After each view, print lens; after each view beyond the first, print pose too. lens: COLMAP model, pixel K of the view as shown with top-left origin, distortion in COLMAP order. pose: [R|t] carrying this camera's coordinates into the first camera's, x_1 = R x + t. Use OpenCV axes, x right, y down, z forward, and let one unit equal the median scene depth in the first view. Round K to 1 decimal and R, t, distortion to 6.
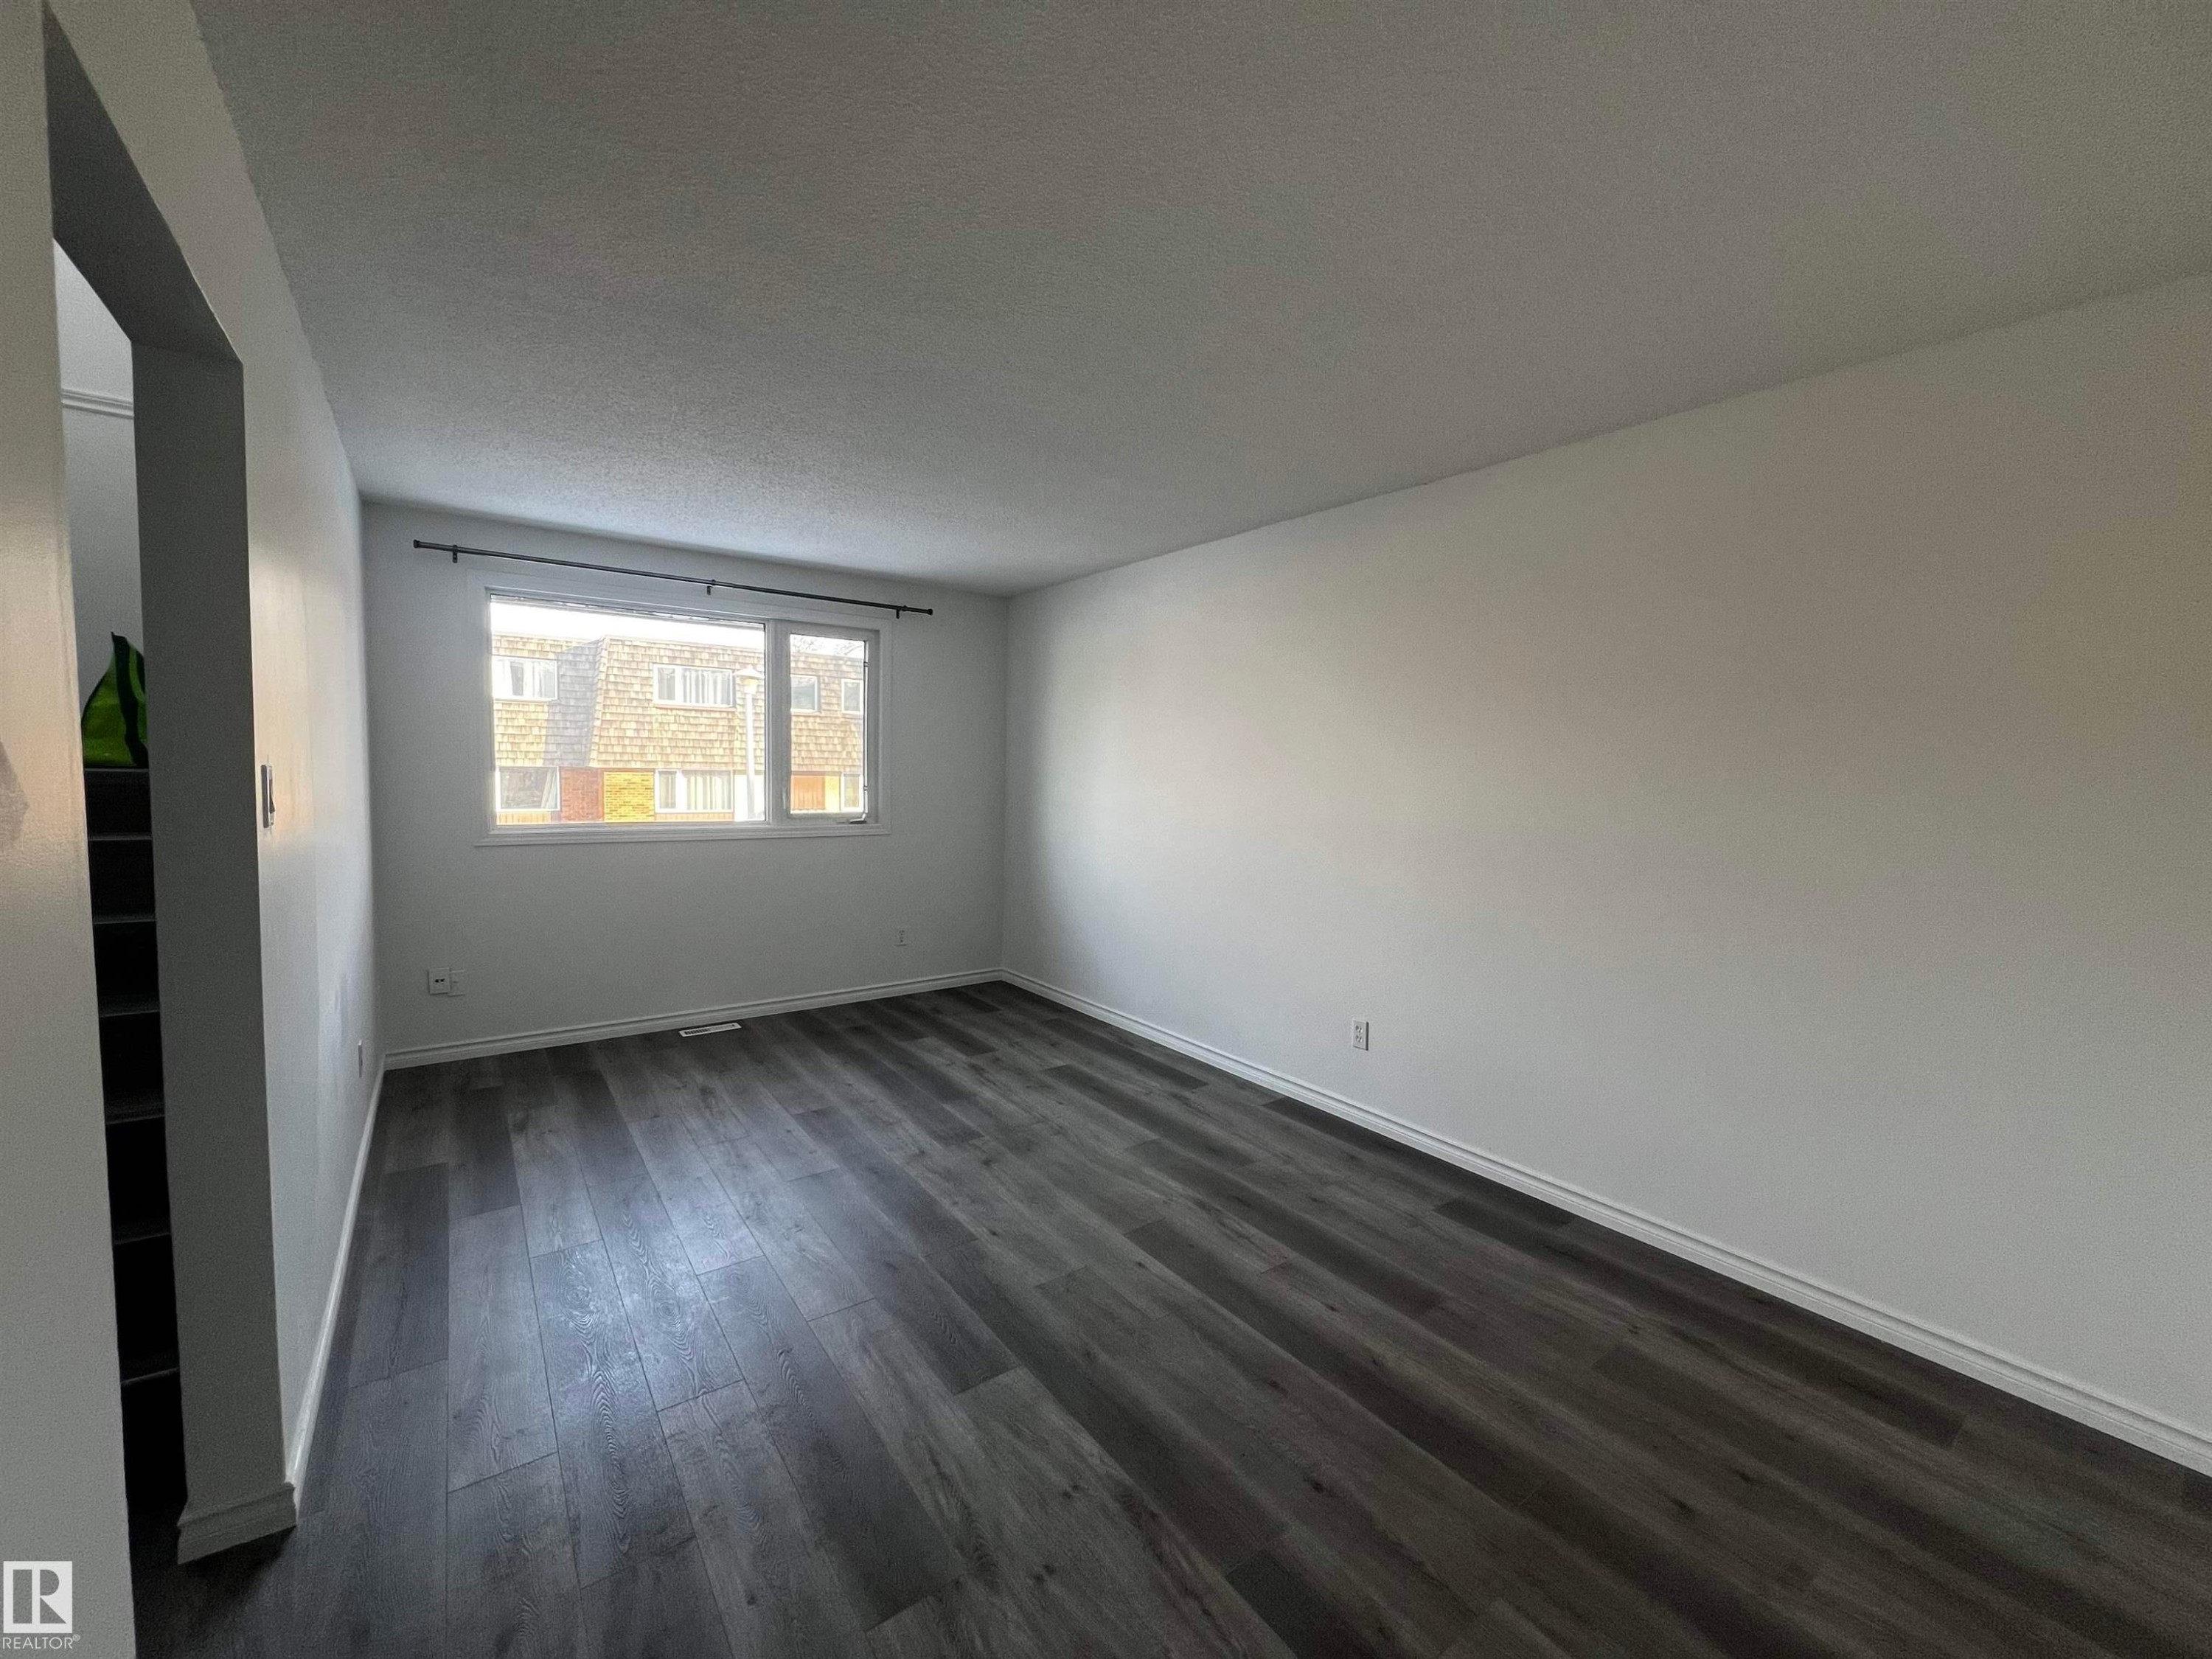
lens RADIAL K [[880.7, 0, 1099.8], [0, 880.7, 827.5], [0, 0, 1]] dist [0.000402, -0.000541]
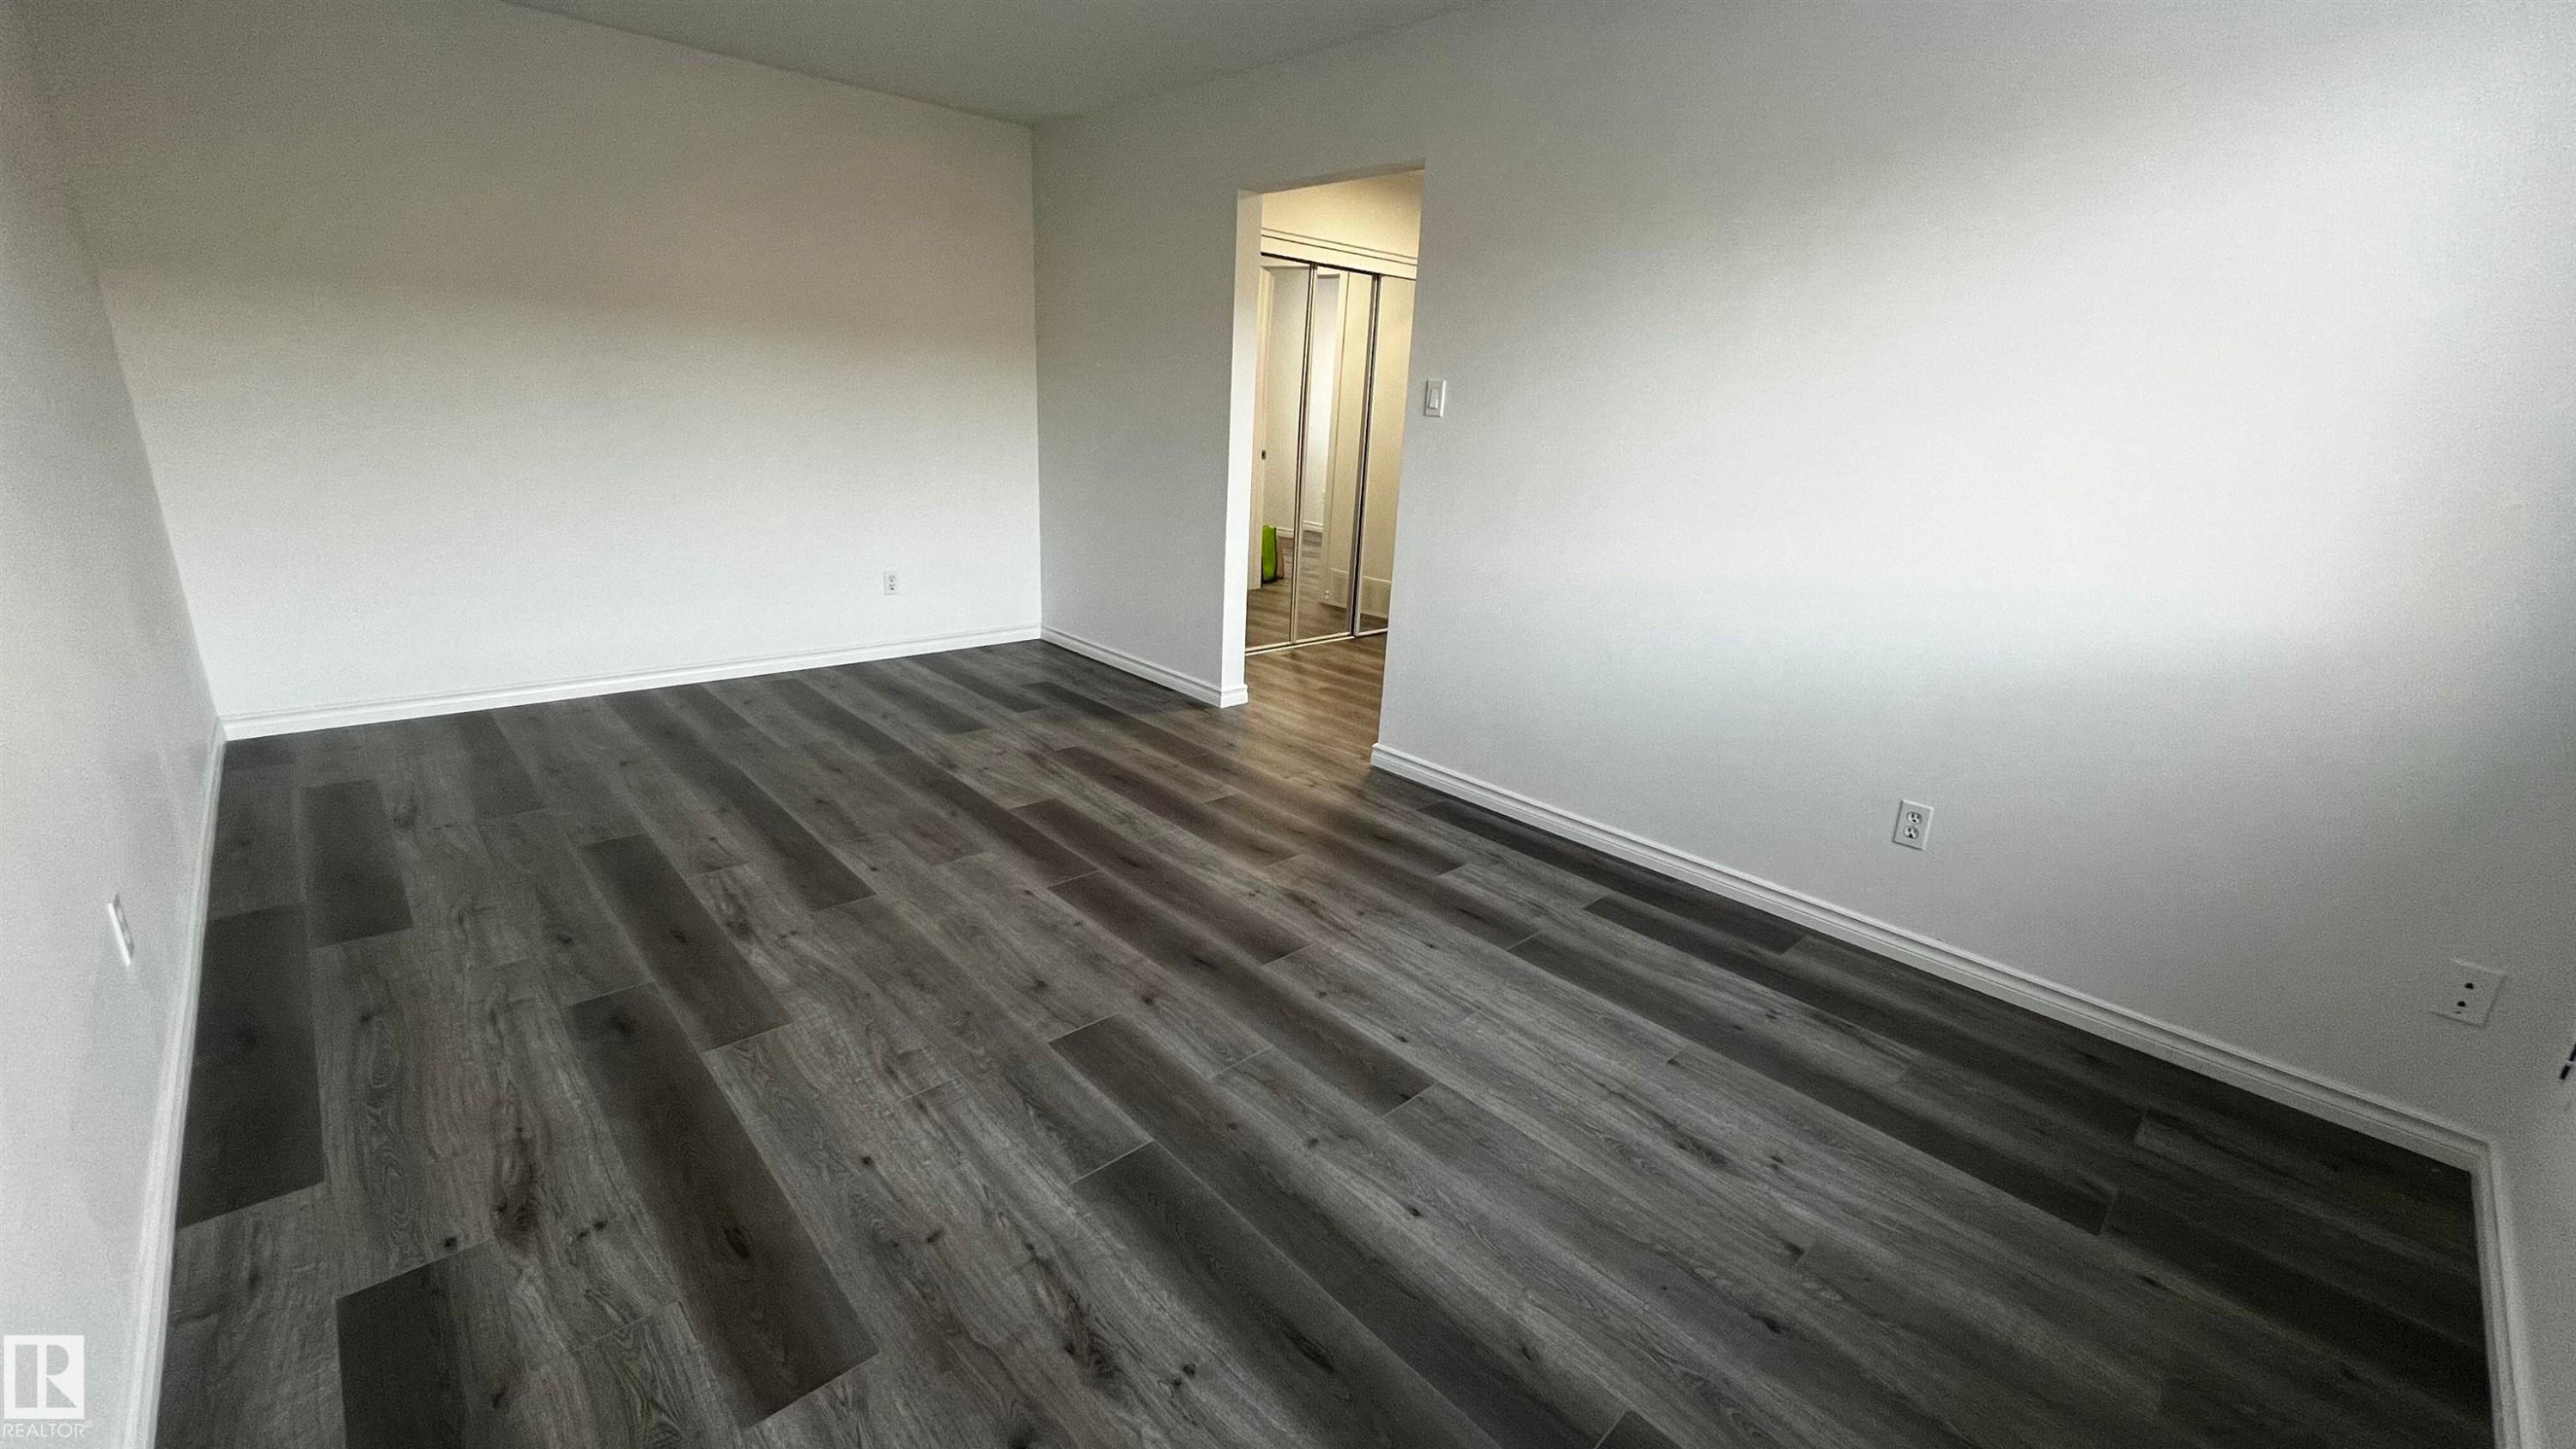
lens RADIAL K [[1026.8, 0, 1287.1], [0, 1026.8, 720.5], [0, 0, 1]] dist [-0.002765, 0.000946]
pose [[-0.990423, -0.033503, -0.133939, -0.177978], [-0.080763, 0.927407, 0.365231, -0.074842], [0.111980, 0.372550, -0.921231, 1.462870]]
